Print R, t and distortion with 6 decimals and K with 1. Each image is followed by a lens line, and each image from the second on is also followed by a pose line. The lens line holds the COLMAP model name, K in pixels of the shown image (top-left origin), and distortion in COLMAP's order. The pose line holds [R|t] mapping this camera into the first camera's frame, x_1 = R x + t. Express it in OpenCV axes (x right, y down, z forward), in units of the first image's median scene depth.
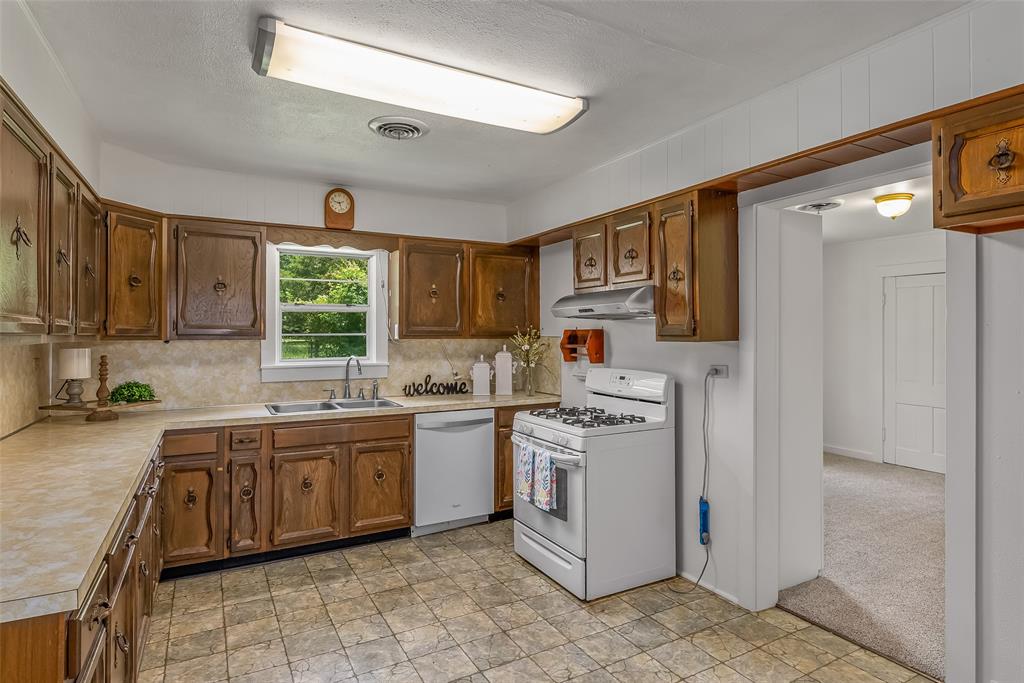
lens RADIAL K [[560.8, 0, 518.5], [0, 560.8, 334.7], [0, 0, 1]] dist [0.003523, 0.000894]
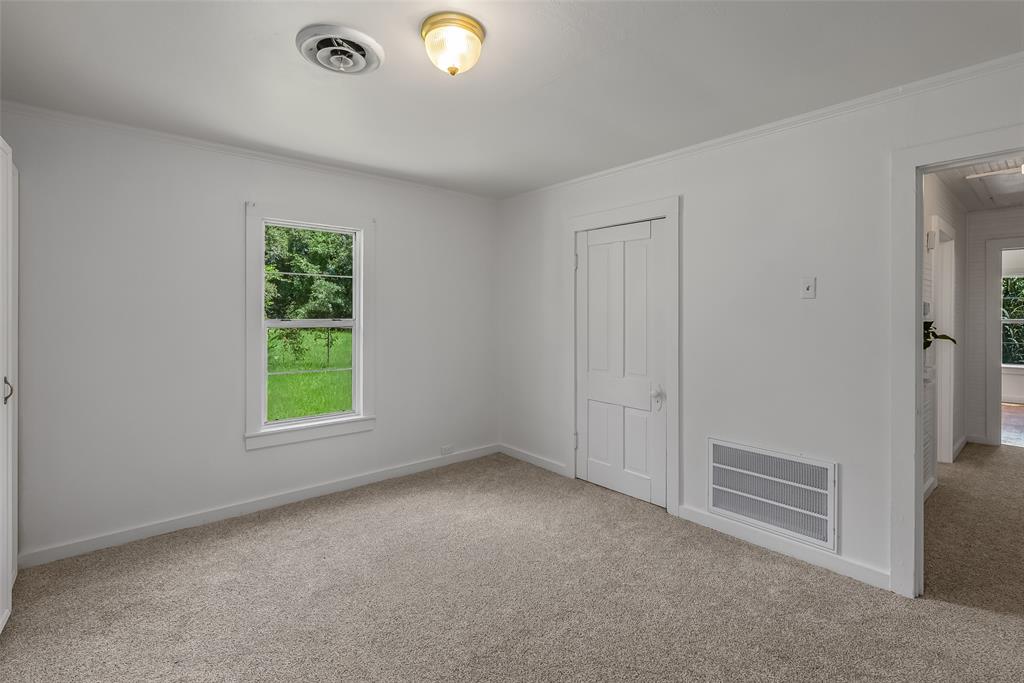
lens RADIAL K [[470.0, 0, 522.2], [0, 470.0, 319.0], [0, 0, 1]] dist [-0.002814, 0.000755]
pose [[0.977816, 0.000873, 0.209463, 0.449339], [-0.002714, 0.999960, 0.008503, 0.008771], [-0.209447, -0.008883, 0.977780, 0.401474]]
